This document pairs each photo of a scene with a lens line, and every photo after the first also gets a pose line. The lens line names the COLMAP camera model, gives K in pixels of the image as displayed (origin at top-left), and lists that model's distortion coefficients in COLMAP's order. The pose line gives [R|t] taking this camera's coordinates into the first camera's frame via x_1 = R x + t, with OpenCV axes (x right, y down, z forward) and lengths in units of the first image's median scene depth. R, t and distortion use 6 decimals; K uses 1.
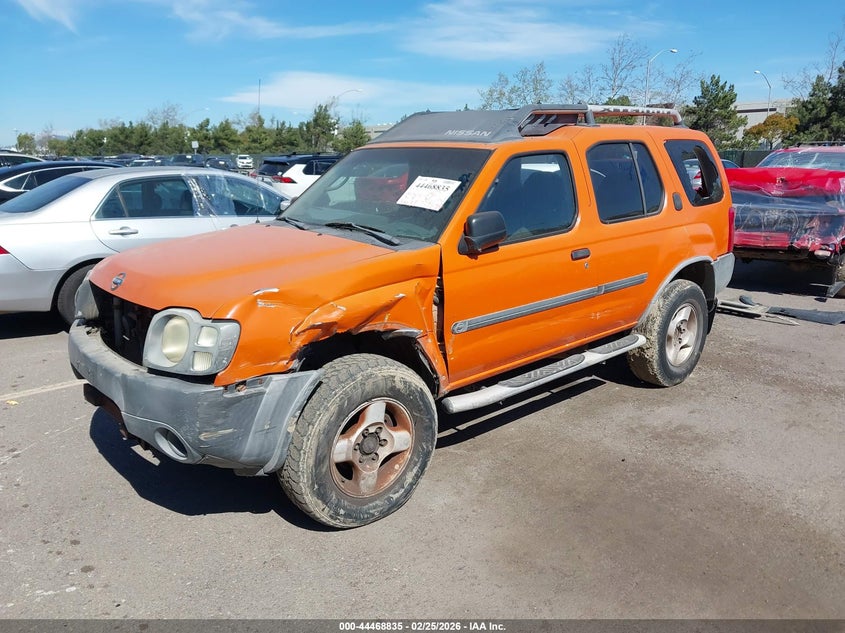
lens RADIAL K [[690.1, 0, 422.5], [0, 690.1, 316.5], [0, 0, 1]] dist [0.001838, 0.000411]
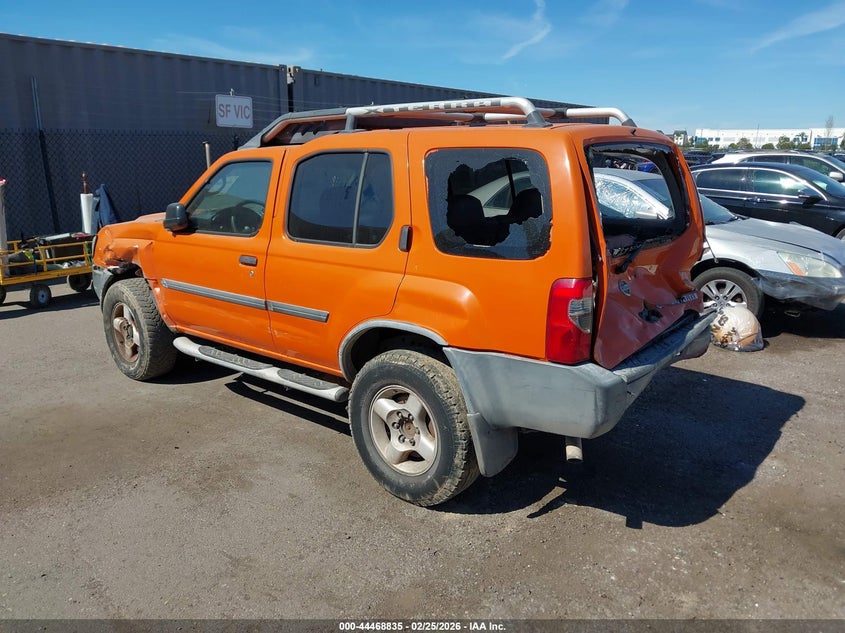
lens RADIAL K [[690.1, 0, 422.5], [0, 690.1, 316.5], [0, 0, 1]] dist [0.001838, 0.000411]
pose [[0.110348, 0.238430, -0.964870, 1.139635], [-0.238688, 0.948745, 0.207148, -0.257857], [0.964806, 0.207445, 0.161603, 0.996295]]
